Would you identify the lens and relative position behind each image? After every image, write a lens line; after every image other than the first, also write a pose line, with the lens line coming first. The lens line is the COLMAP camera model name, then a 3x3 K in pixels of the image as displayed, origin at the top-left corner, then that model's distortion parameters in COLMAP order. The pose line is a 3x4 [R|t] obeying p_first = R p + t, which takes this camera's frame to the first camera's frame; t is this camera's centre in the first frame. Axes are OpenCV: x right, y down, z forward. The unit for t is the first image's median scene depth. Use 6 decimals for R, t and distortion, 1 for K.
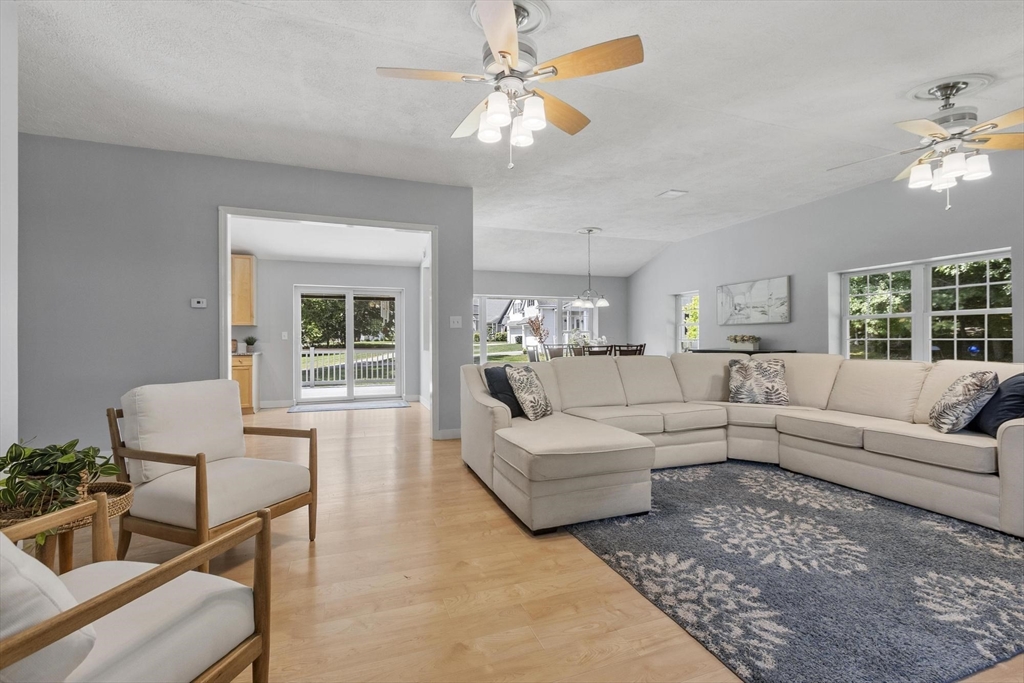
lens RADIAL K [[445.9, 0, 513.3], [0, 445.9, 341.5], [0, 0, 1]] dist [0.000921, -0.001760]
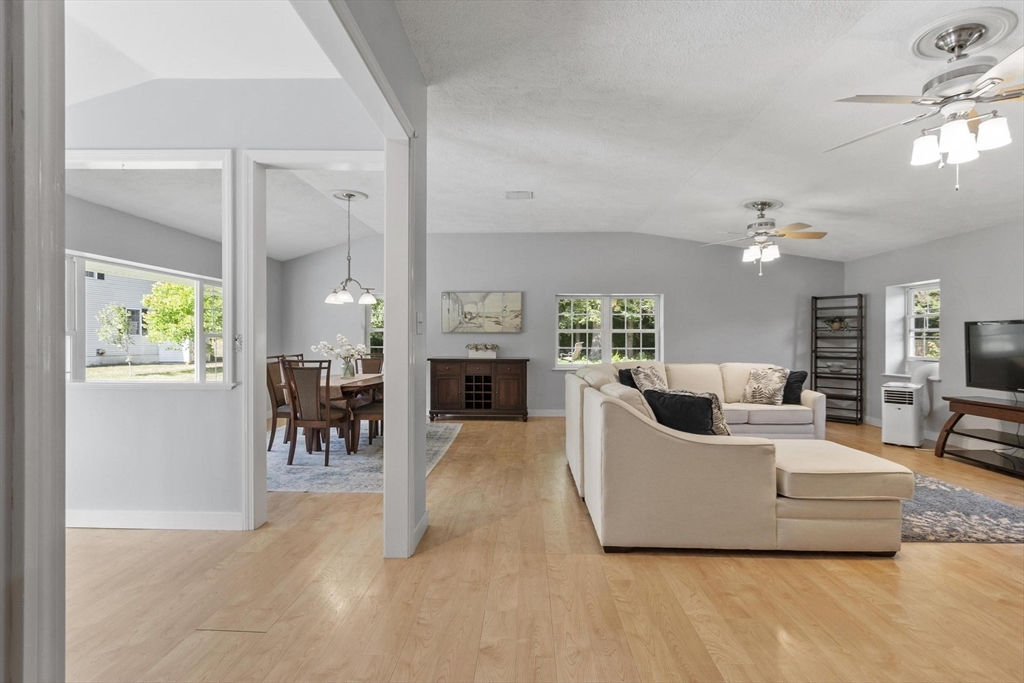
lens RADIAL K [[474.4, 0, 510.6], [0, 474.4, 342.7], [0, 0, 1]] dist [-0.001595, 0.000407]
pose [[0.371720, -0.000733, 0.928345, -0.539677], [0.000631, 1.000000, 0.000537, -0.019064], [-0.928345, 0.000387, 0.371720, 0.604861]]
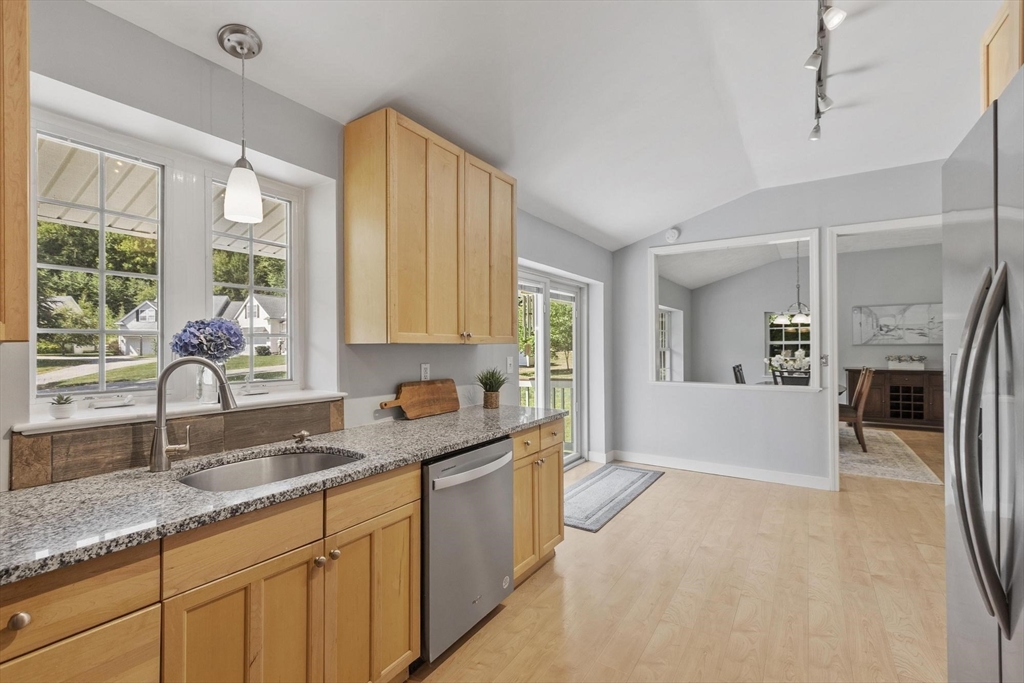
lens RADIAL K [[445.9, 0, 507.1], [0, 445.9, 344.8], [0, 0, 1]] dist [0.000921, -0.001760]
pose [[0.809545, 0.000466, 0.587057, -0.984025], [0.006979, 0.999921, -0.010418, -0.039055], [-0.587016, 0.012531, 0.809479, 0.793510]]
